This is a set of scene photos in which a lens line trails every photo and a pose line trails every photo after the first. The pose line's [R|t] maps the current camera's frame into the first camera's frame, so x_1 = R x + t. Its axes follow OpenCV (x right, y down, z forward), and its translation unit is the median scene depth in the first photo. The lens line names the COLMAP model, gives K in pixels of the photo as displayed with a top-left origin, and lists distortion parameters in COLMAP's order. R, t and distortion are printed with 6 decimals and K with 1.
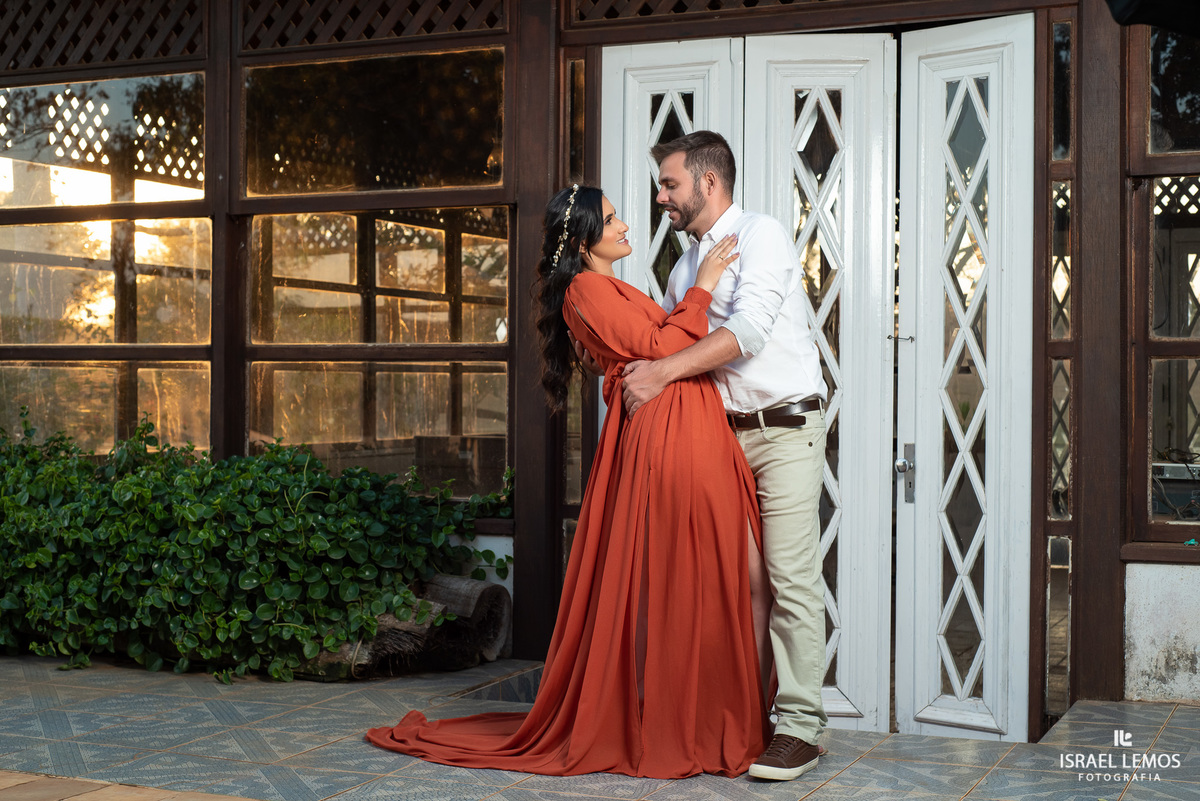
lens RADIAL K [[1786.6, 0, 600.0], [0, 1786.6, 400.5], [0, 0, 1]] dist [-0.020377, 0.043977]
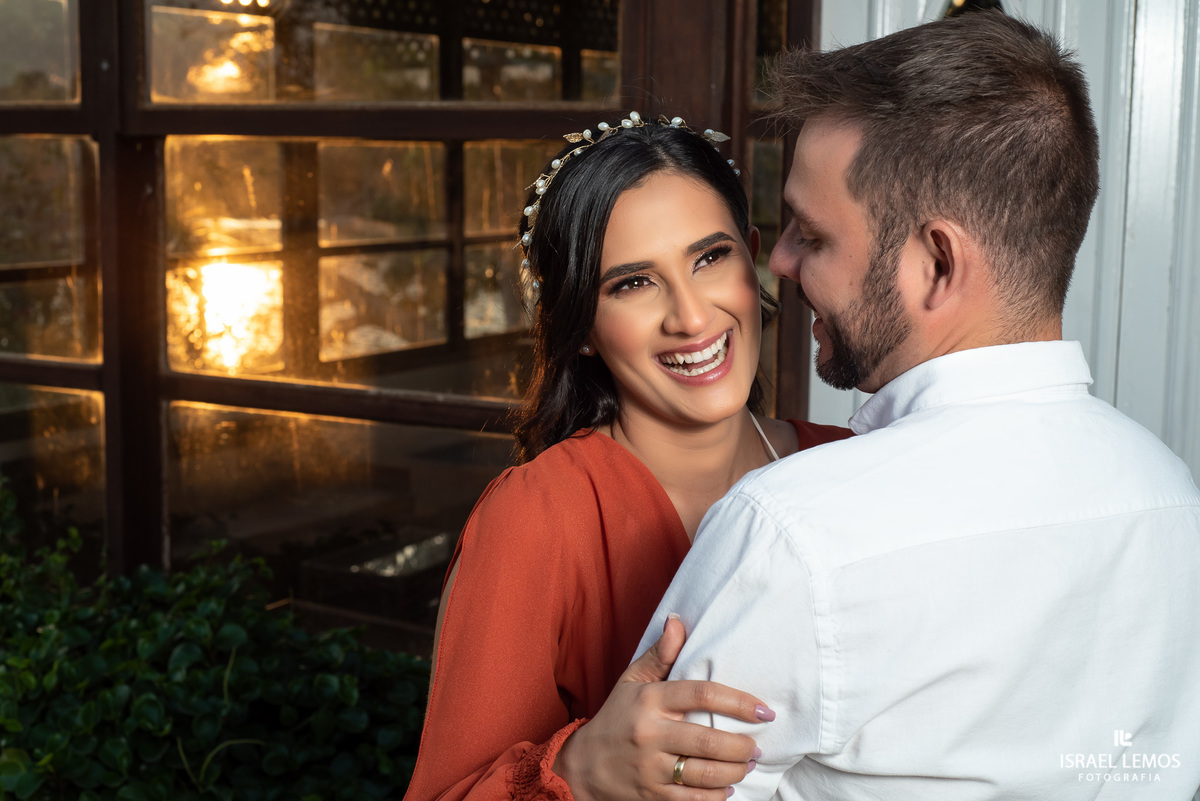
lens RADIAL K [[1786.6, 0, 600.0], [0, 1786.6, 400.5], [0, 0, 1]] dist [-0.020377, 0.043977]
pose [[0.997011, 0.016646, -0.075441, -0.019294], [-0.006260, 0.990706, 0.135875, -0.098680], [0.077001, -0.134997, 0.987849, 0.460753]]
